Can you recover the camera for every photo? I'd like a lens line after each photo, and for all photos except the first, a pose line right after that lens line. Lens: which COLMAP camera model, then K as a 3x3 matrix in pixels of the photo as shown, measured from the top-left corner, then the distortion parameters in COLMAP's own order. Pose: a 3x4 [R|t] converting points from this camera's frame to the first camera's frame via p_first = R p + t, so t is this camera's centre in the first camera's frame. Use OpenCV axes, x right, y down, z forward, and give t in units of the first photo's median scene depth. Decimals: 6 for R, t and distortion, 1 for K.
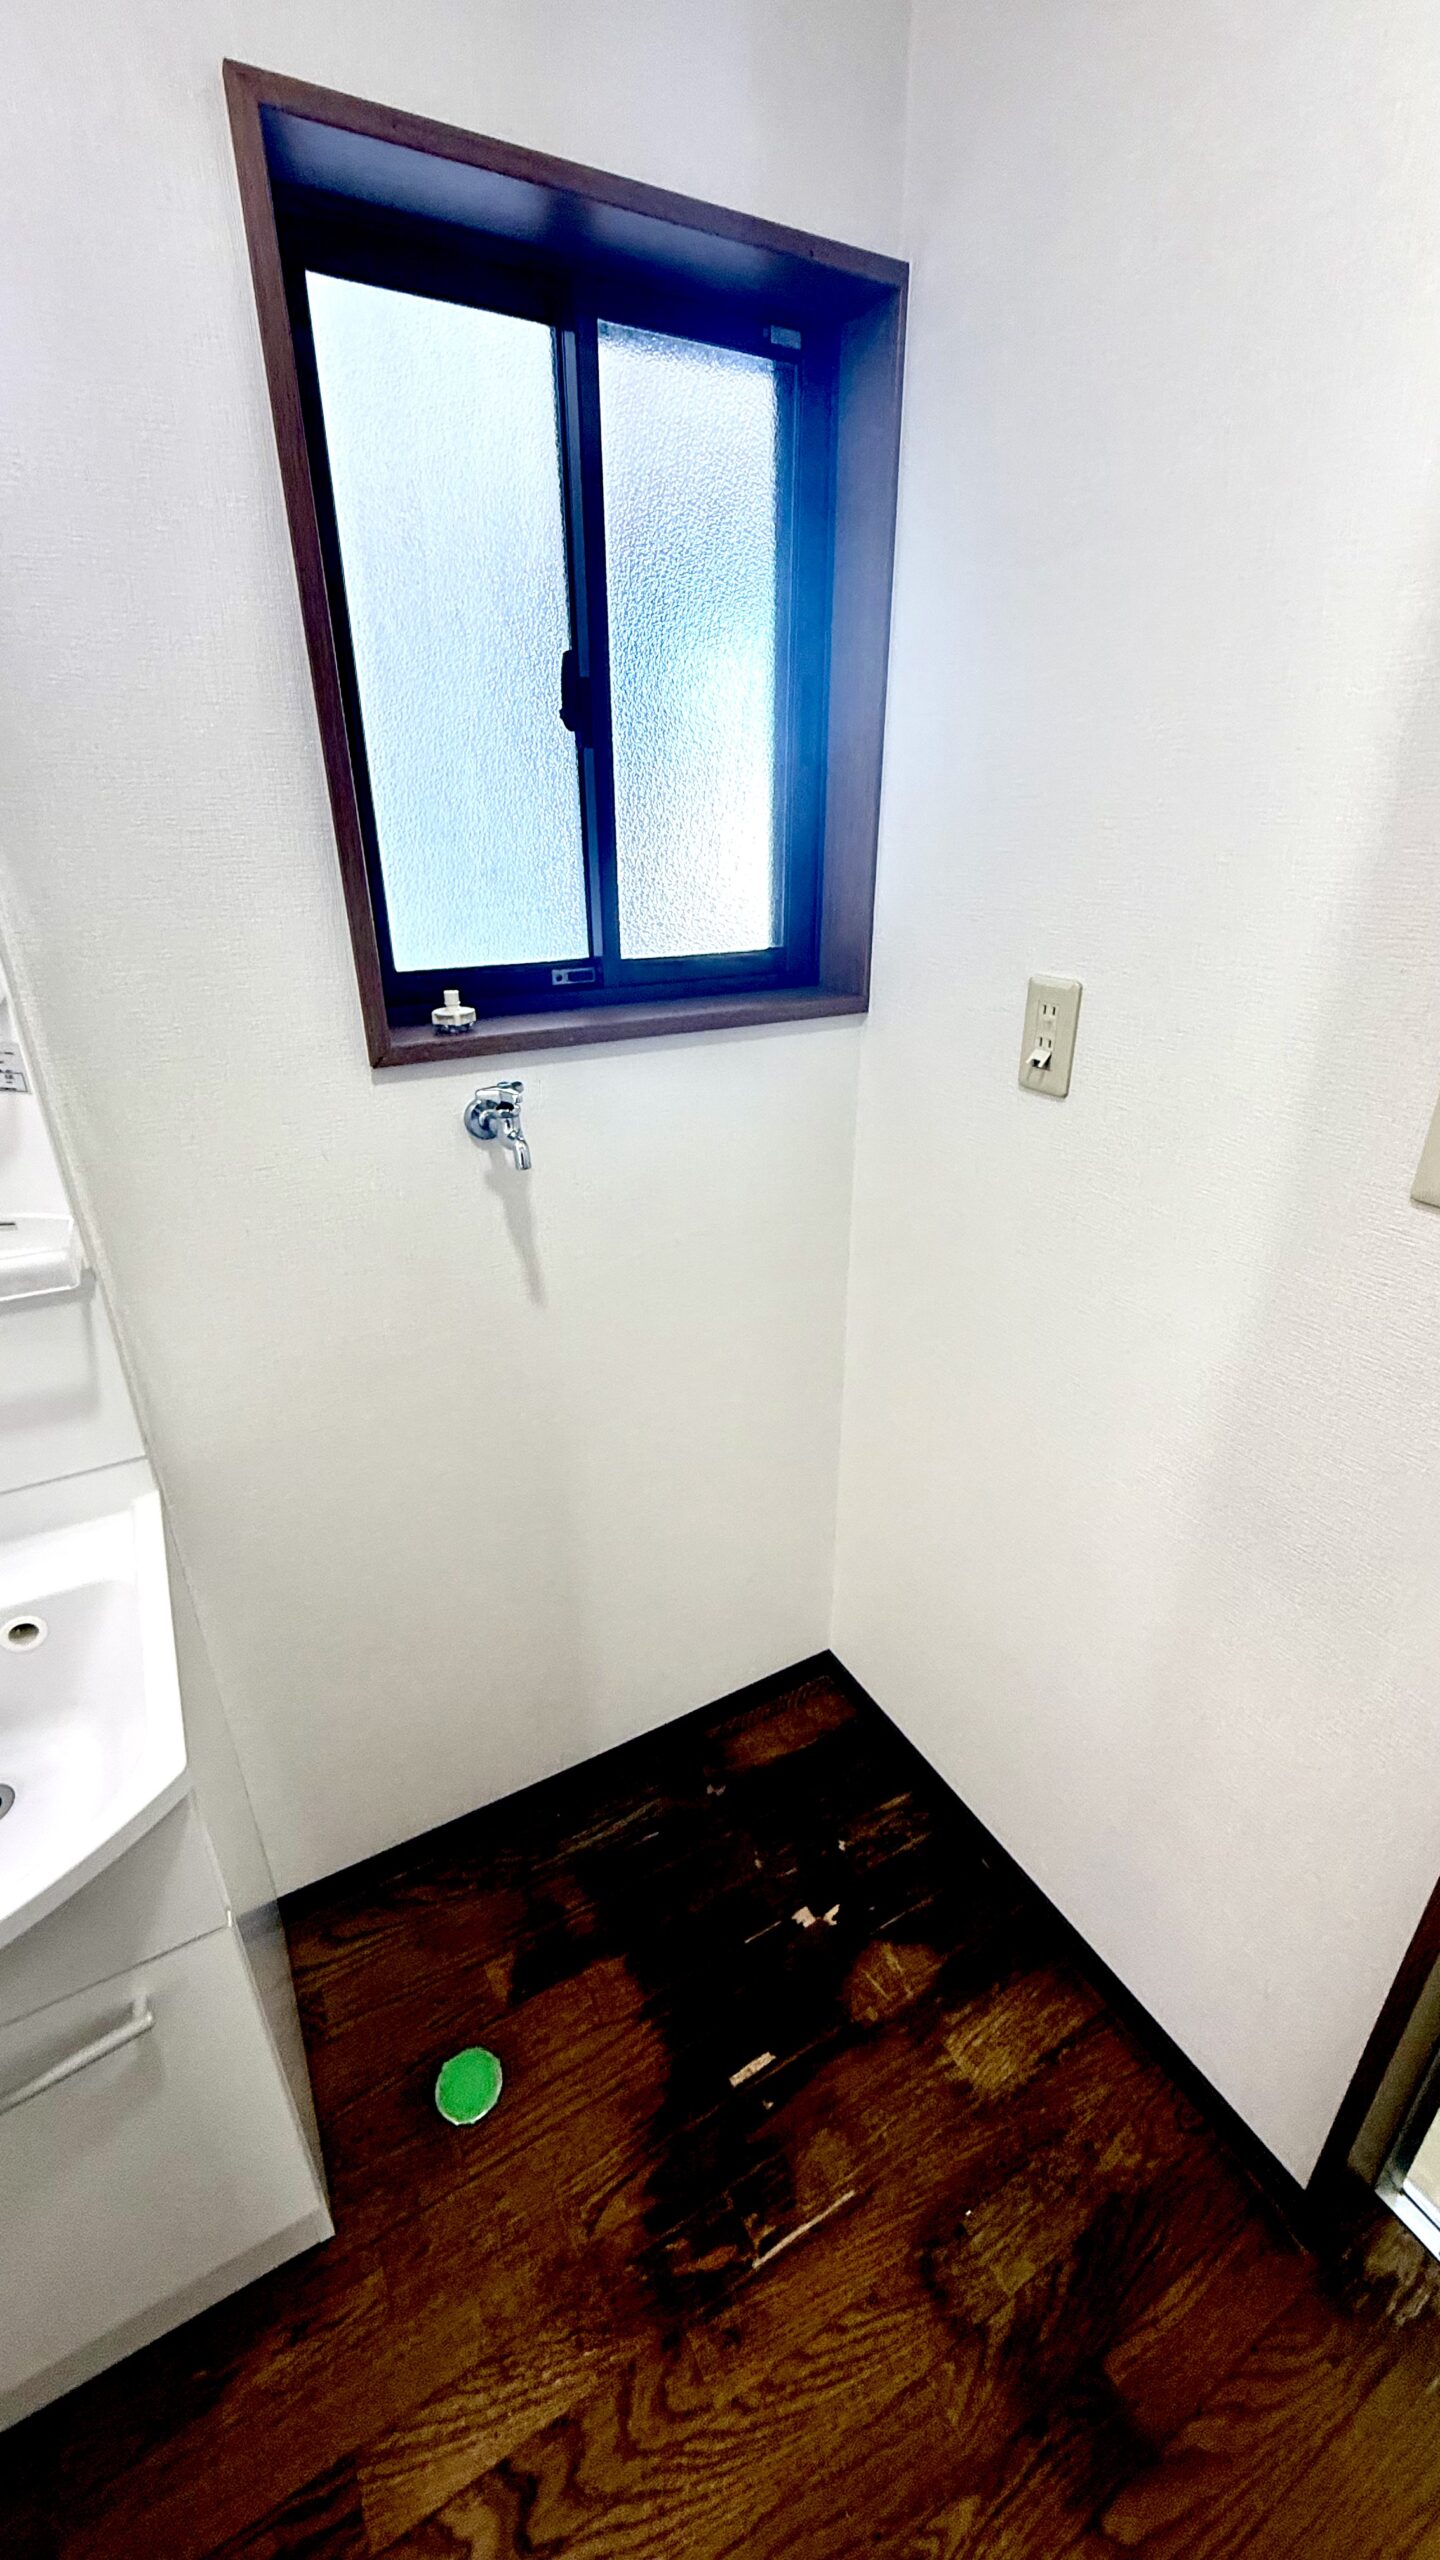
lens RADIAL K [[1016.0, 0, 719.0], [0, 1016.0, 1273.3], [0, 0, 1]] dist [0.001039, -0.000687]
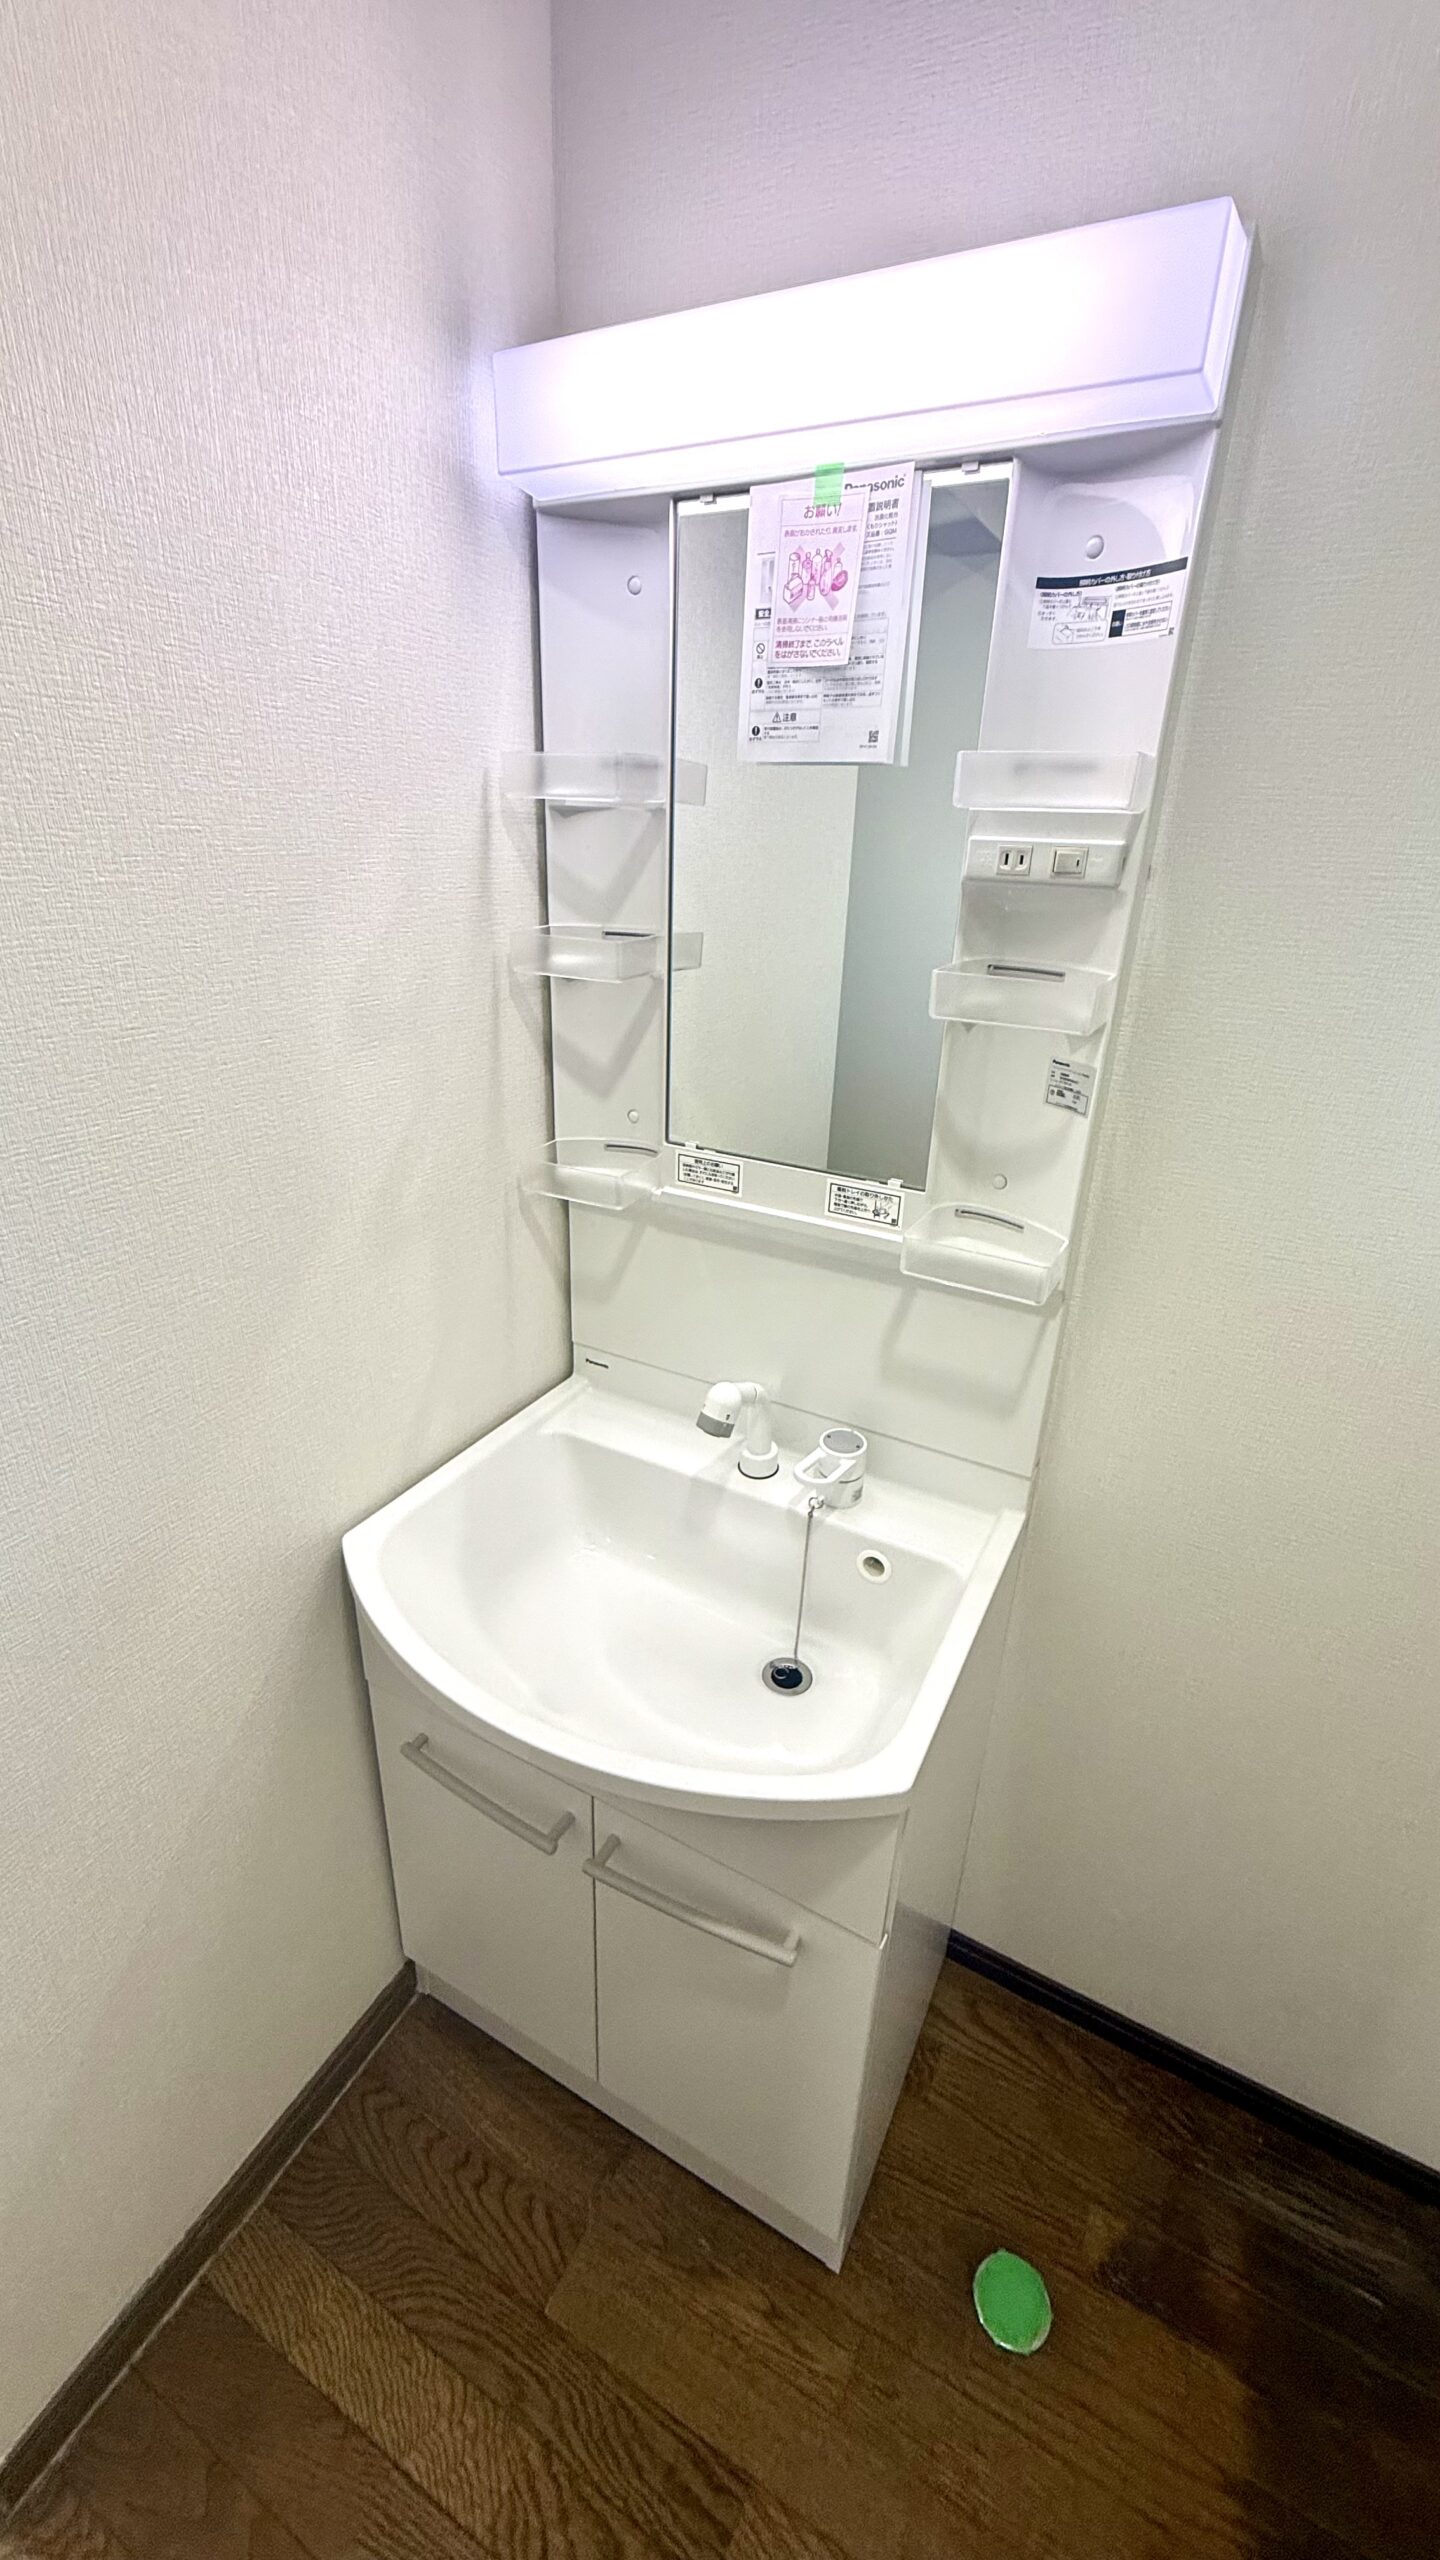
lens RADIAL K [[1016.0, 0, 722.3], [0, 1016.0, 1274.7], [0, 0, 1]] dist [0.001039, -0.000687]
pose [[0.538776, 0.355528, -0.763754, -0.031672], [-0.381384, 0.911300, 0.155171, -0.044487], [0.751177, 0.207681, 0.626579, 0.100183]]
